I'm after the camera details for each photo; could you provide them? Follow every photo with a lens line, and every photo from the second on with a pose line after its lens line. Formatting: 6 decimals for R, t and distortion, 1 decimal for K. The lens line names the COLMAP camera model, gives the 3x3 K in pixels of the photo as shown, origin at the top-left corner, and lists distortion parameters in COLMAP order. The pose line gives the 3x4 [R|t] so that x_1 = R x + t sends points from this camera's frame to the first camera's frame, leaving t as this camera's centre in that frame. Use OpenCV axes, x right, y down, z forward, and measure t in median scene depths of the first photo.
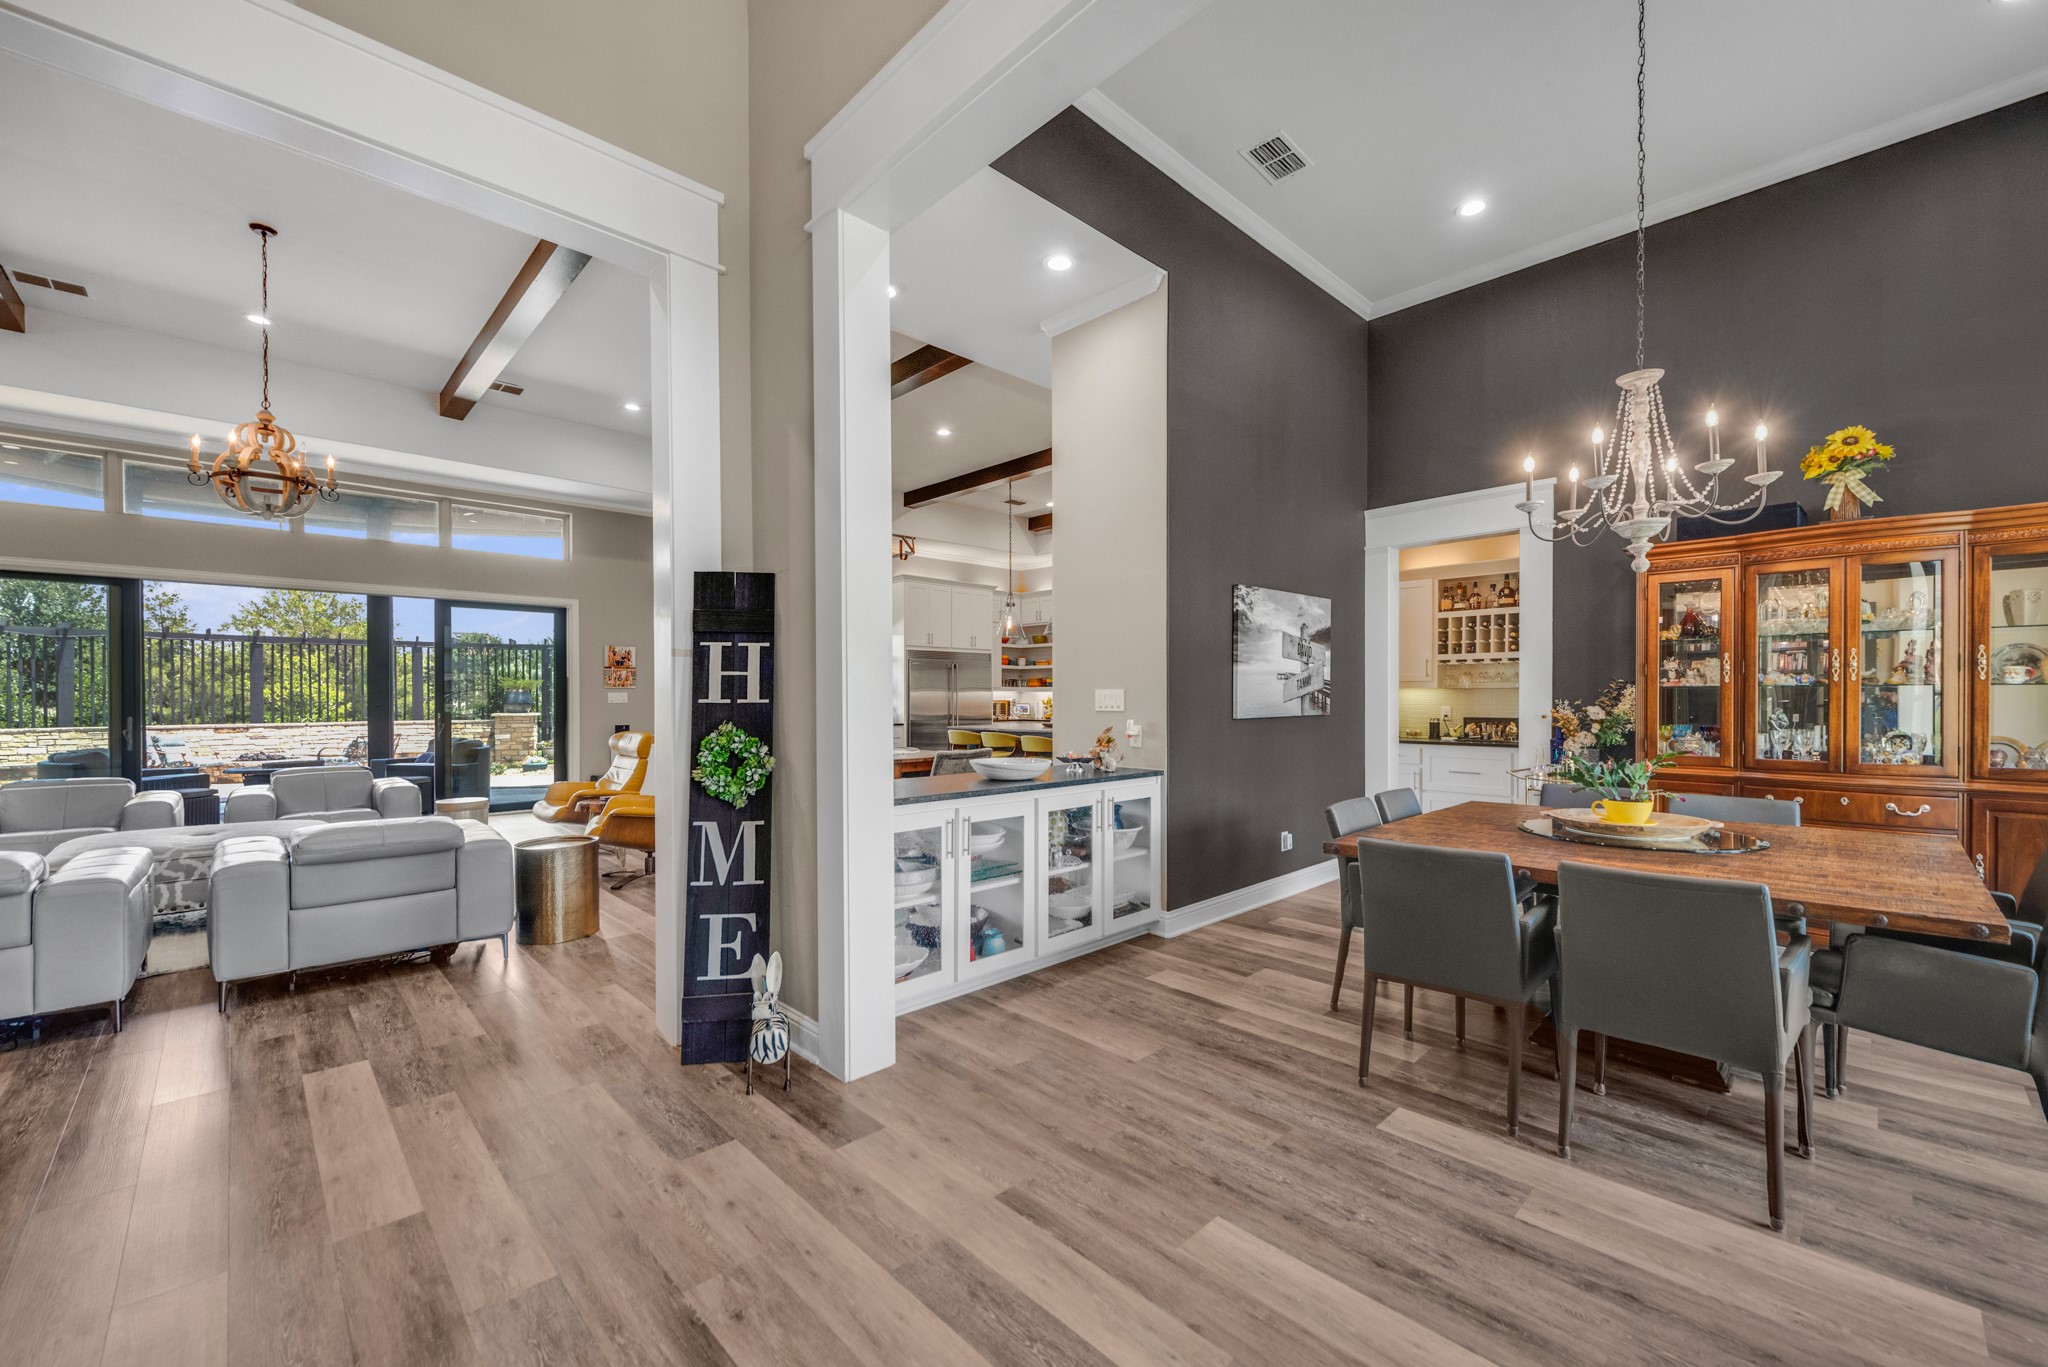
lens RADIAL K [[816.4, 0, 1024.0], [0, 816.4, 683.5], [0, 0, 1]] dist [0.000298, 0.000008]
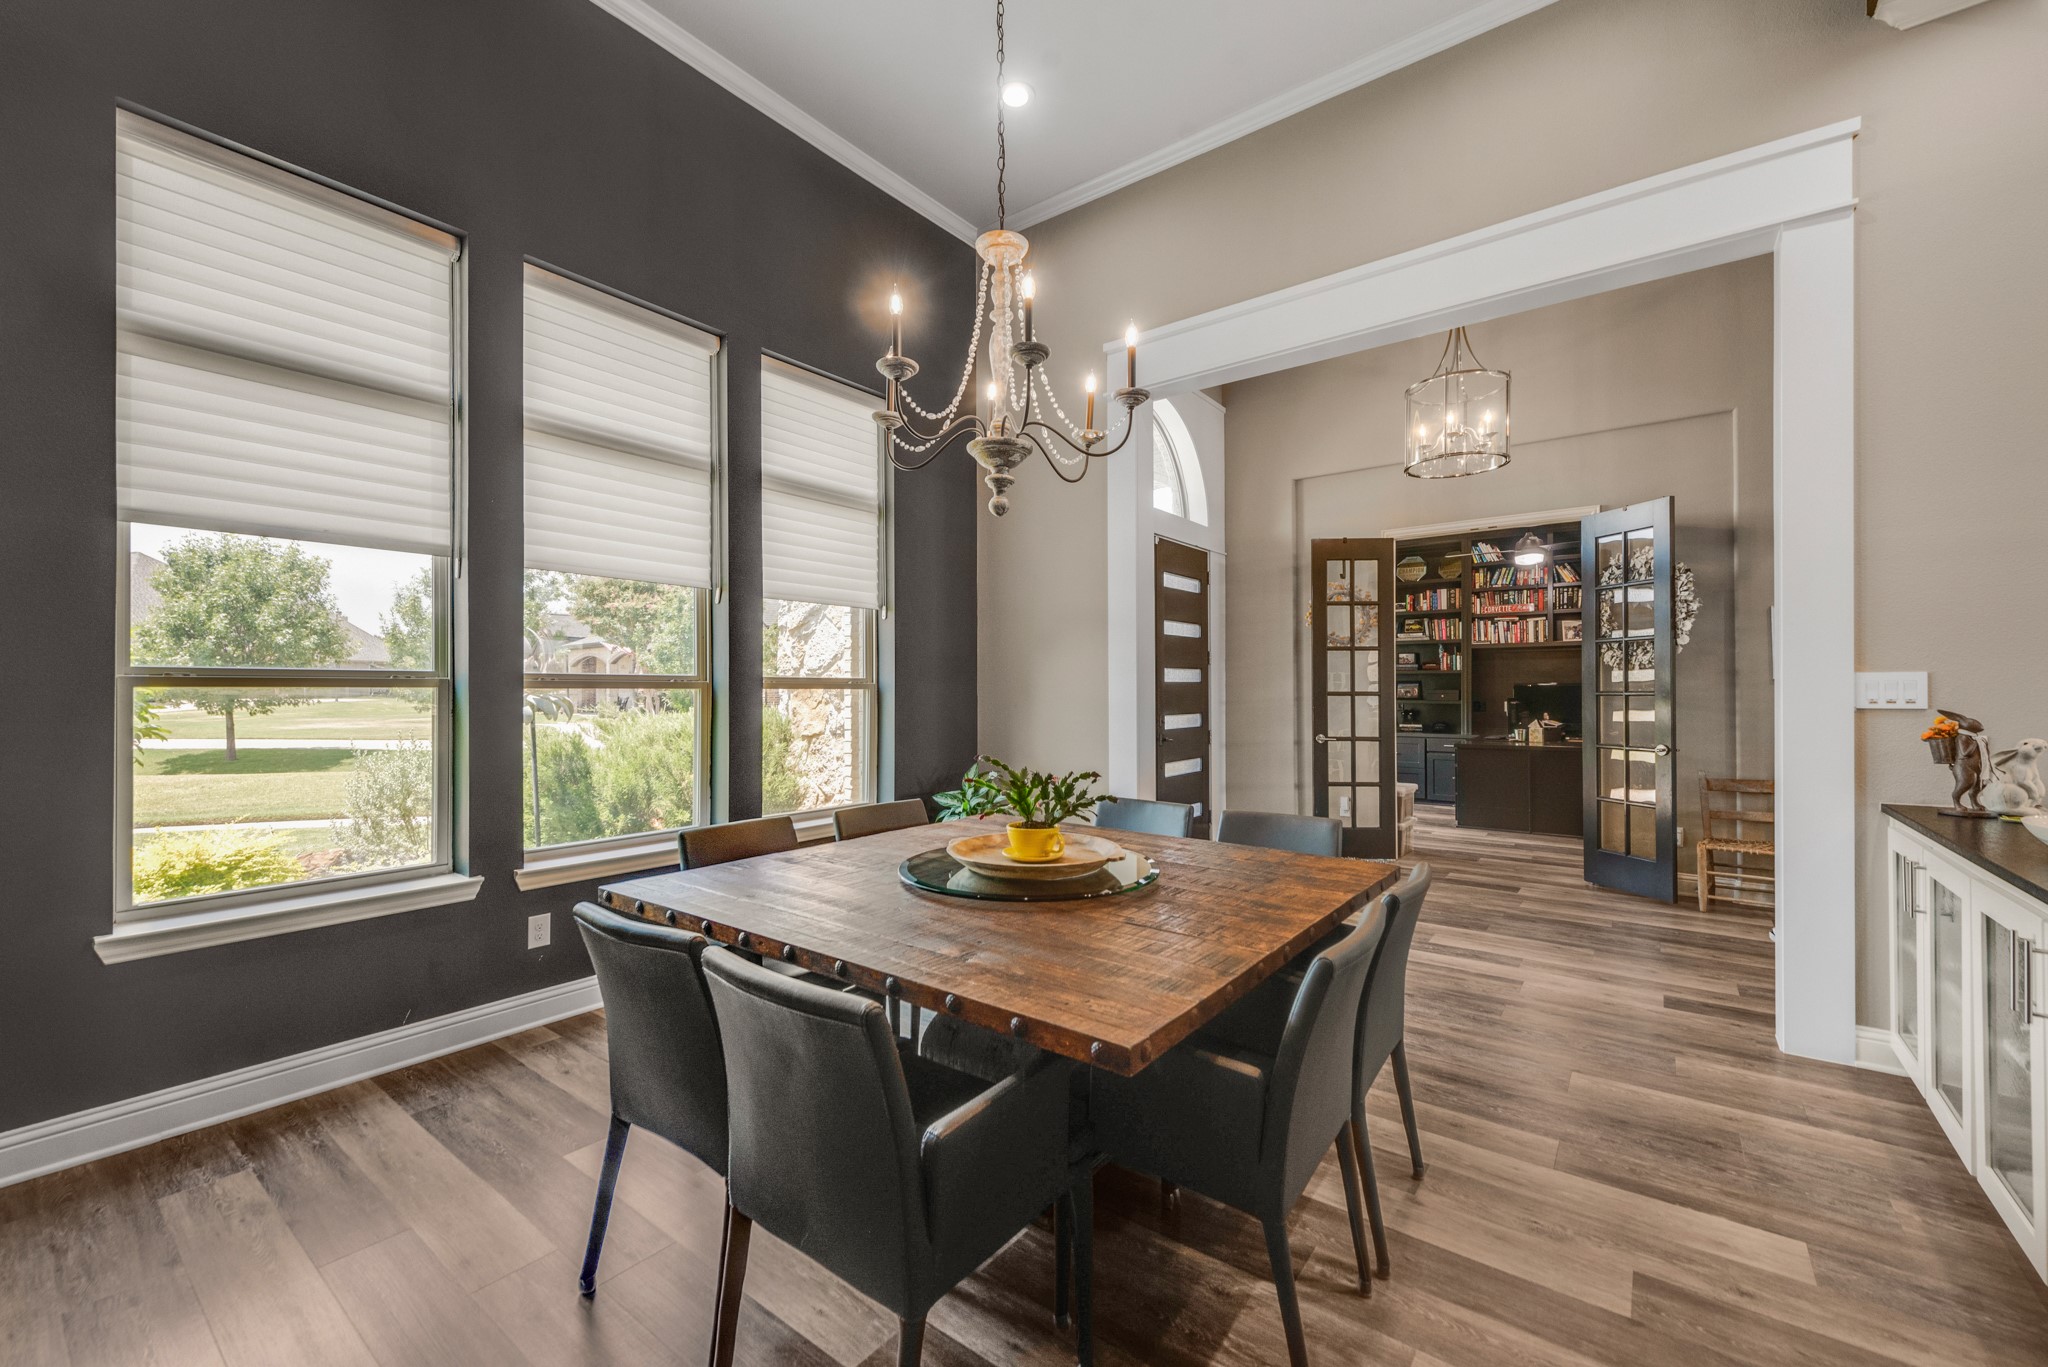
lens RADIAL K [[825.5, 0, 1024.0], [0, 825.5, 683.5], [0, 0, 1]] dist [-0.000473, -0.000020]
pose [[-0.988404, 0.006300, -0.151717, 0.796383], [0.009239, 0.999783, -0.018674, 0.020393], [0.151566, -0.019859, -0.988248, 1.629894]]
